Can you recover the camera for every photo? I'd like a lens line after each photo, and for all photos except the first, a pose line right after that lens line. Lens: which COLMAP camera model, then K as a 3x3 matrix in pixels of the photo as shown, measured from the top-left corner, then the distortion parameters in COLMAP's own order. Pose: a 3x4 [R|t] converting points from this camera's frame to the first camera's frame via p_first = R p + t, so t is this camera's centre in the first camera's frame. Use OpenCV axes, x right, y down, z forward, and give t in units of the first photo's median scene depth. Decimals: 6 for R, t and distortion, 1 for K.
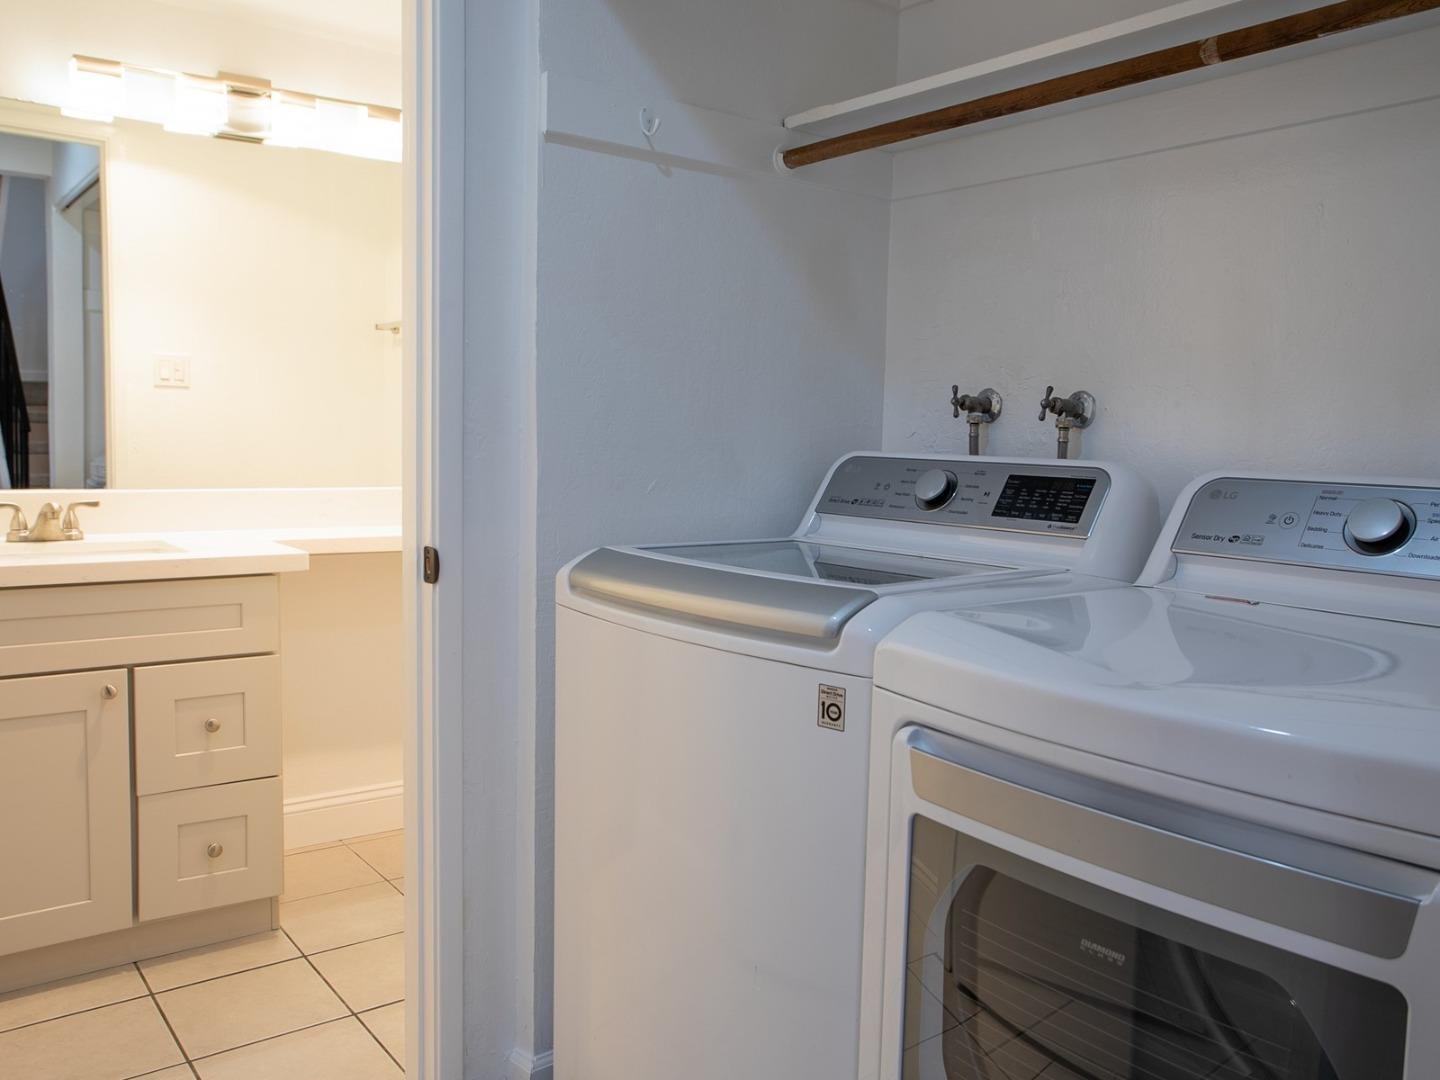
lens RADIAL K [[1216.9, 0, 720.4], [0, 1216.9, 539.5], [0, 0, 1]] dist [-0.006020, 0.030569]
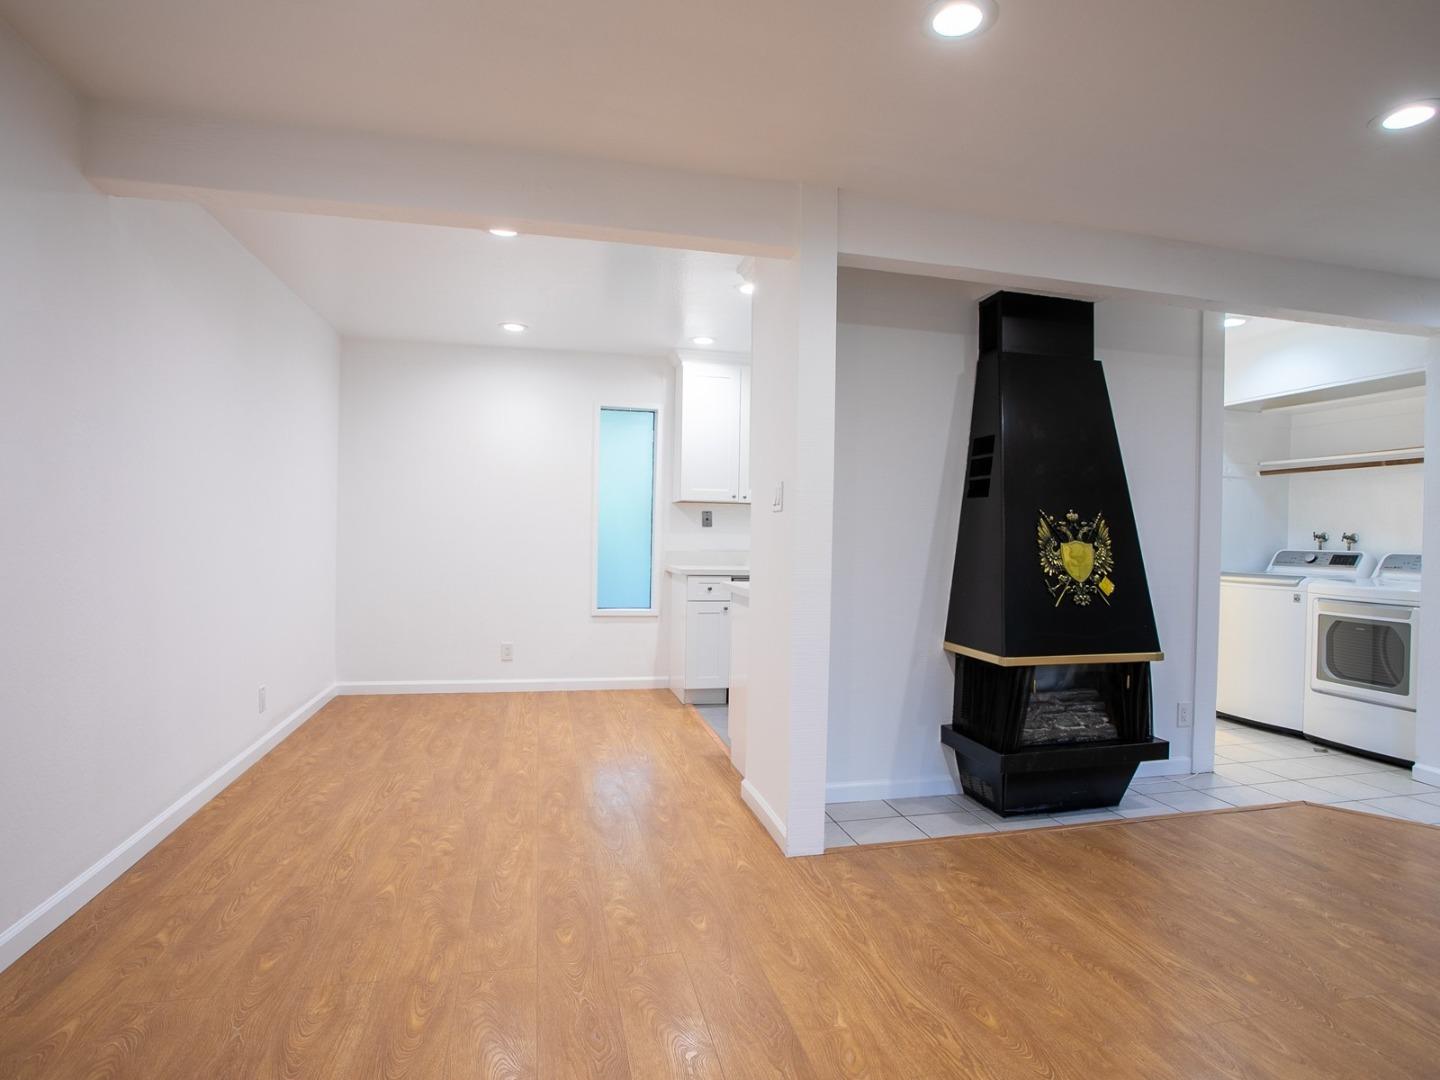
lens RADIAL K [[790.2, 0, 723.8], [0, 790.2, 539.6], [0, 0, 1]] dist [-0.000855, -0.000080]
pose [[0.922544, -0.014397, -0.385624, -0.630583], [-0.019048, 0.996387, -0.082769, 0.155451], [0.385422, 0.083703, 0.918936, -2.242331]]
